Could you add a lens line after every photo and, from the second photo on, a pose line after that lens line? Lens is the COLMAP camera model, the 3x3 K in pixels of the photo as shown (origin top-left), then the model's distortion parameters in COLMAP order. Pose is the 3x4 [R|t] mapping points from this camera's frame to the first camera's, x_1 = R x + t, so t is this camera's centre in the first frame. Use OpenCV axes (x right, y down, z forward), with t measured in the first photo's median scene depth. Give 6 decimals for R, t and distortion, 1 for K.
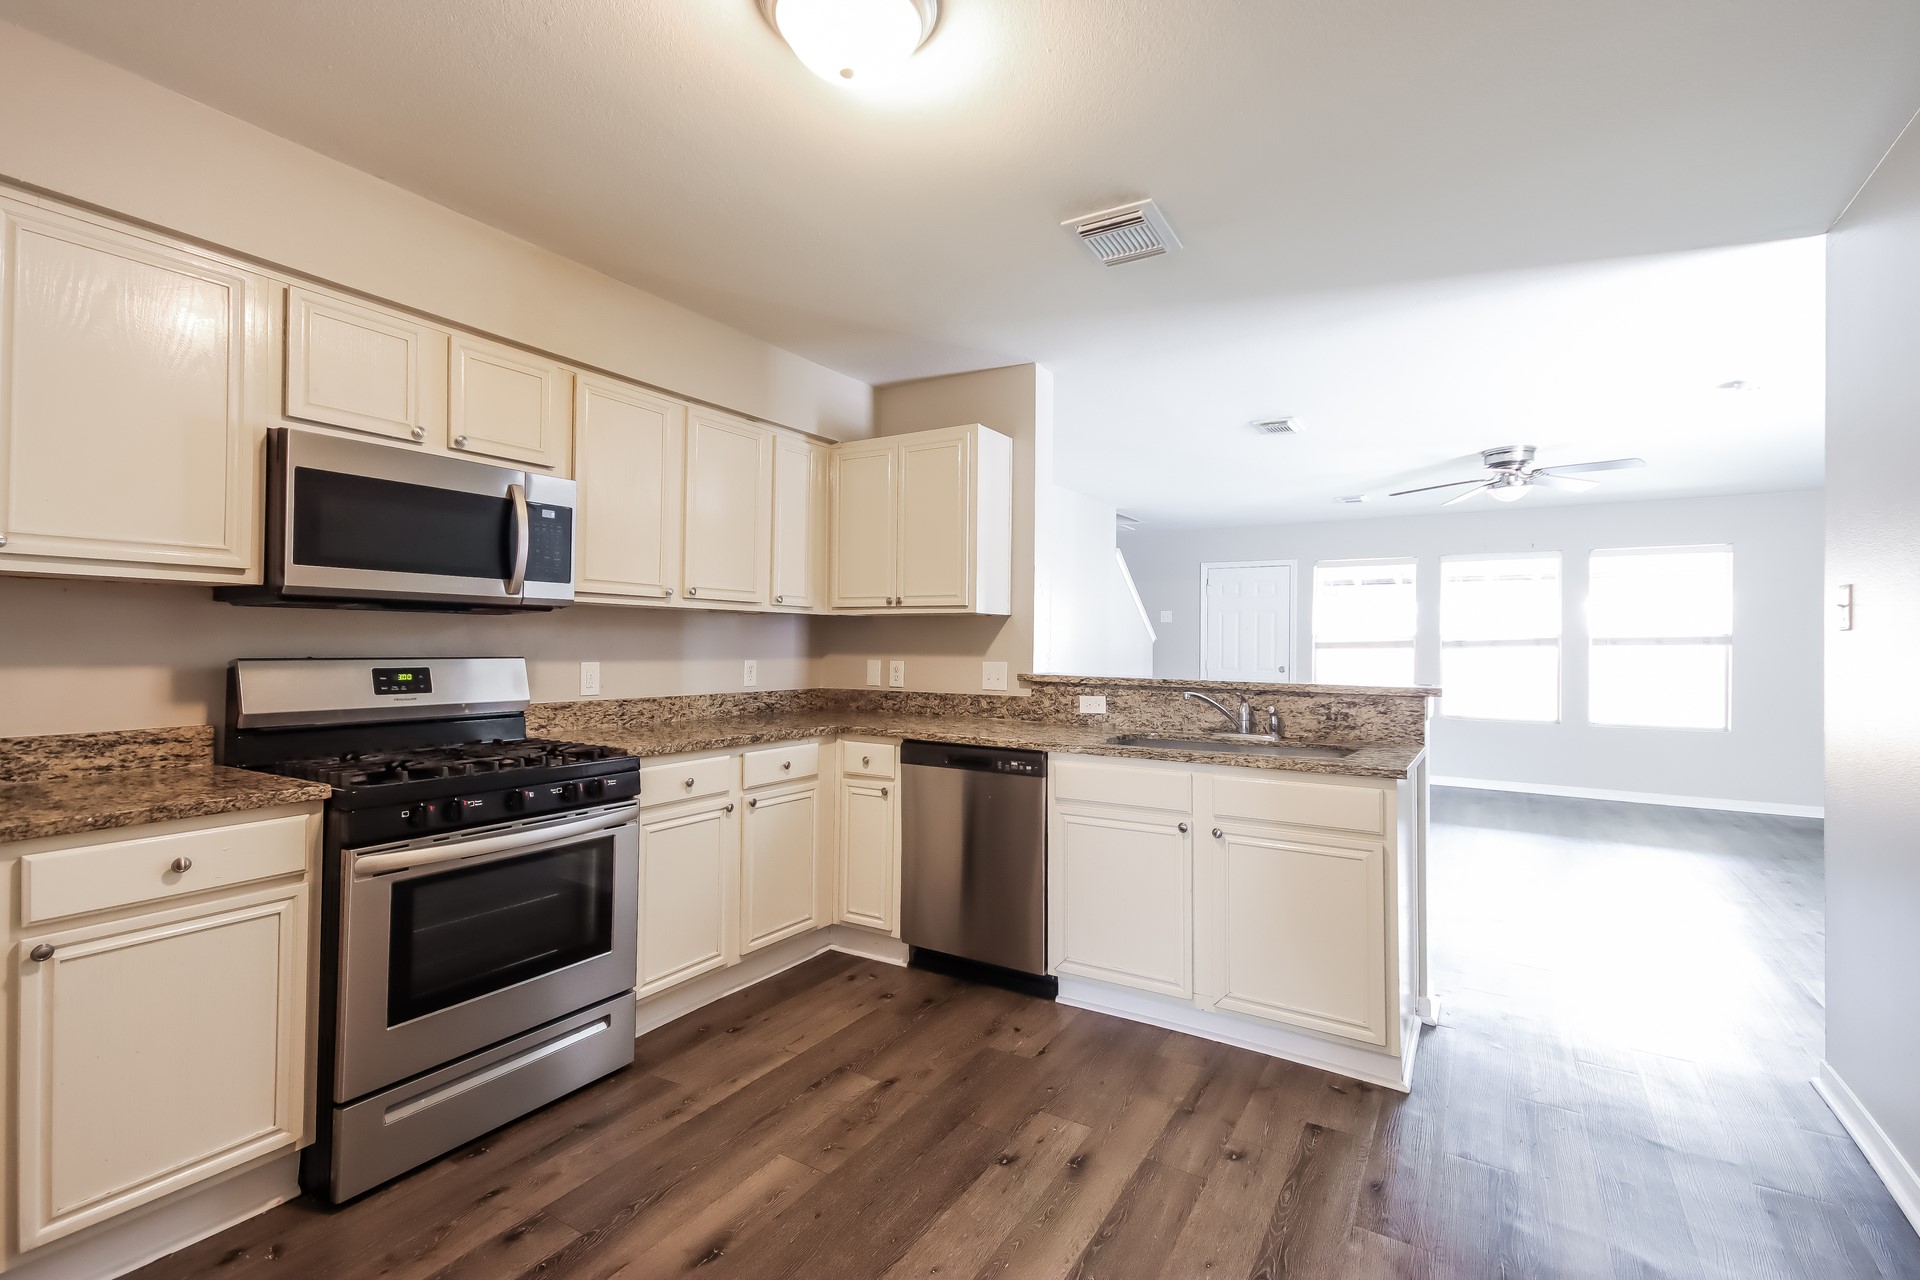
lens RADIAL K [[863.1, 0, 950.7], [0, 863.1, 632.9], [0, 0, 1]] dist [0.015844, 0.000075]
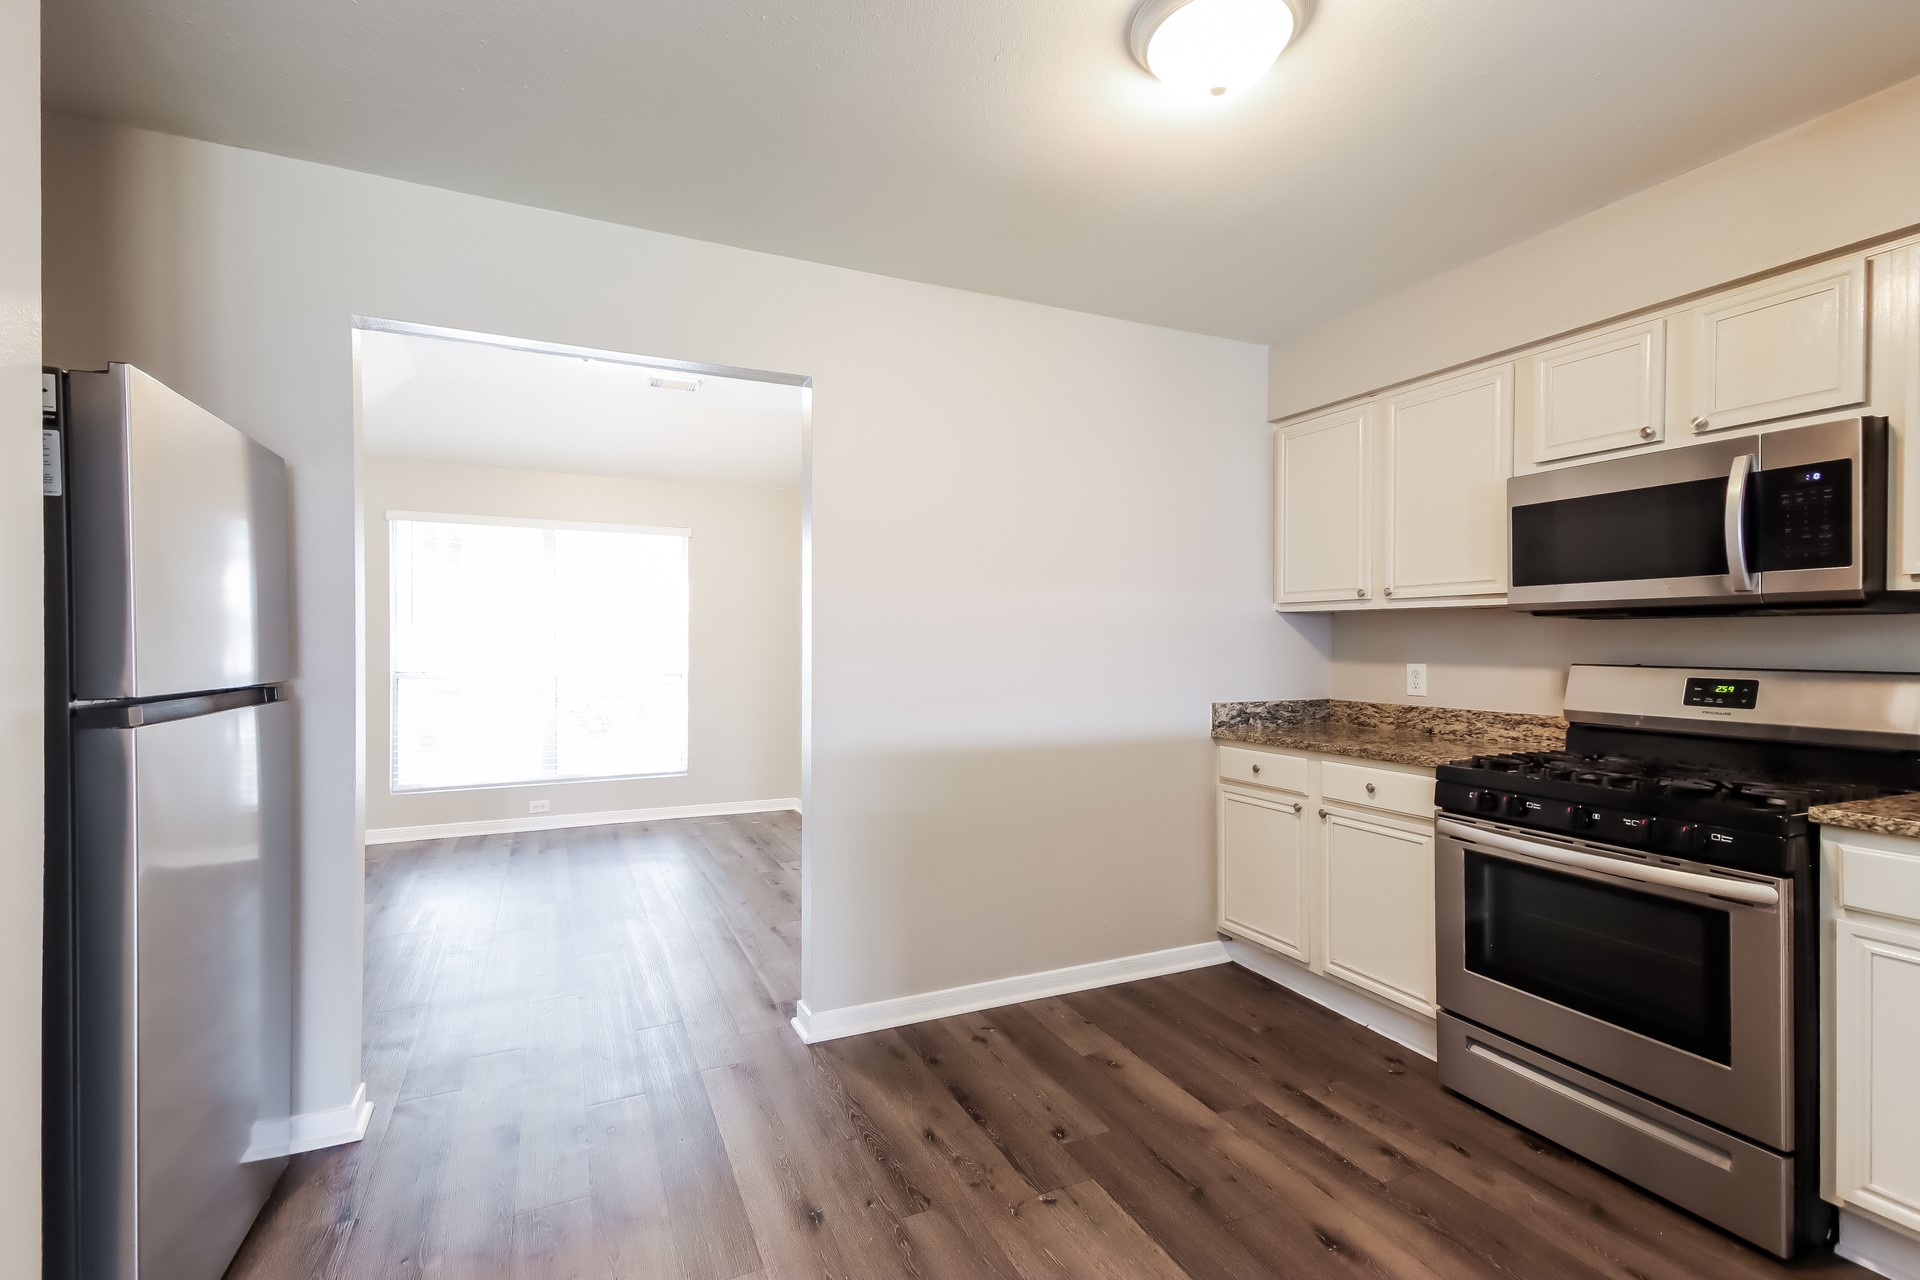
lens RADIAL K [[863.1, 0, 959.7], [0, 863.1, 641.8], [0, 0, 1]] dist [0.015844, 0.000075]
pose [[-0.549420, -0.011986, -0.835460, 0.717746], [0.000556, 0.999892, -0.014711, 0.018002], [0.835546, -0.008547, -0.549354, 1.039953]]
